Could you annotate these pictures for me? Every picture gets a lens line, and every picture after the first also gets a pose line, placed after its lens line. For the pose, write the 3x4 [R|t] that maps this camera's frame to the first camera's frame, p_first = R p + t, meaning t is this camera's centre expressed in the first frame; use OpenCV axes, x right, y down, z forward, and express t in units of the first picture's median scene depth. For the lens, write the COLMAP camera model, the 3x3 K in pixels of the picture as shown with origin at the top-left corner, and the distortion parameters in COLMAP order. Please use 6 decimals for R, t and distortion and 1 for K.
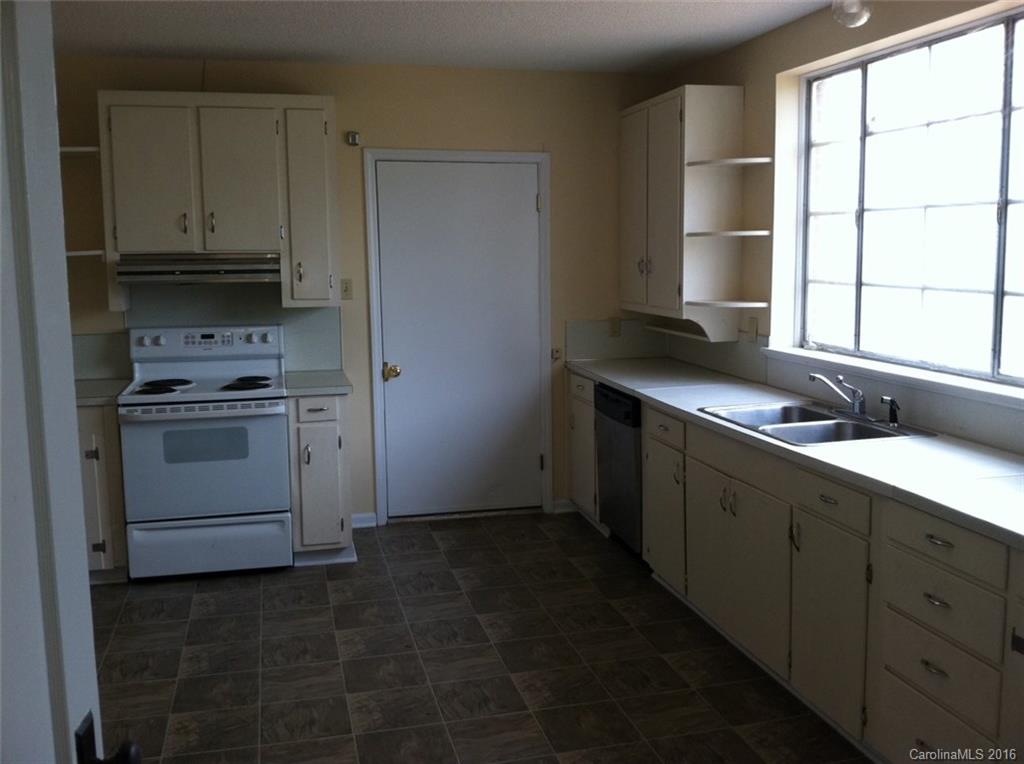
lens RADIAL K [[1015.5, 0, 512.0], [0, 1015.5, 382.0], [0, 0, 1]] dist [0.157887, -0.404448]
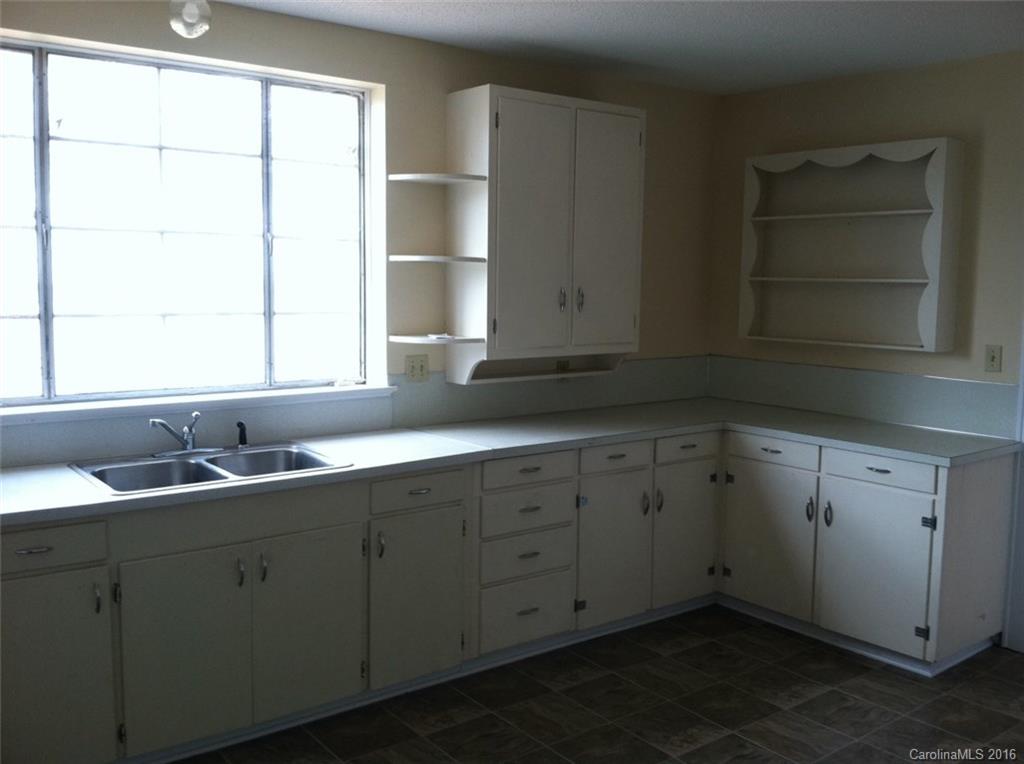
lens RADIAL K [[1015.5, 0, 512.0], [0, 1015.5, 382.0], [0, 0, 1]] dist [0.157887, -0.404448]
pose [[-0.418841, -0.090088, 0.903580, -0.658682], [0.114203, 0.981940, 0.150837, -0.144861], [-0.900850, 0.166368, -0.400988, 1.156816]]
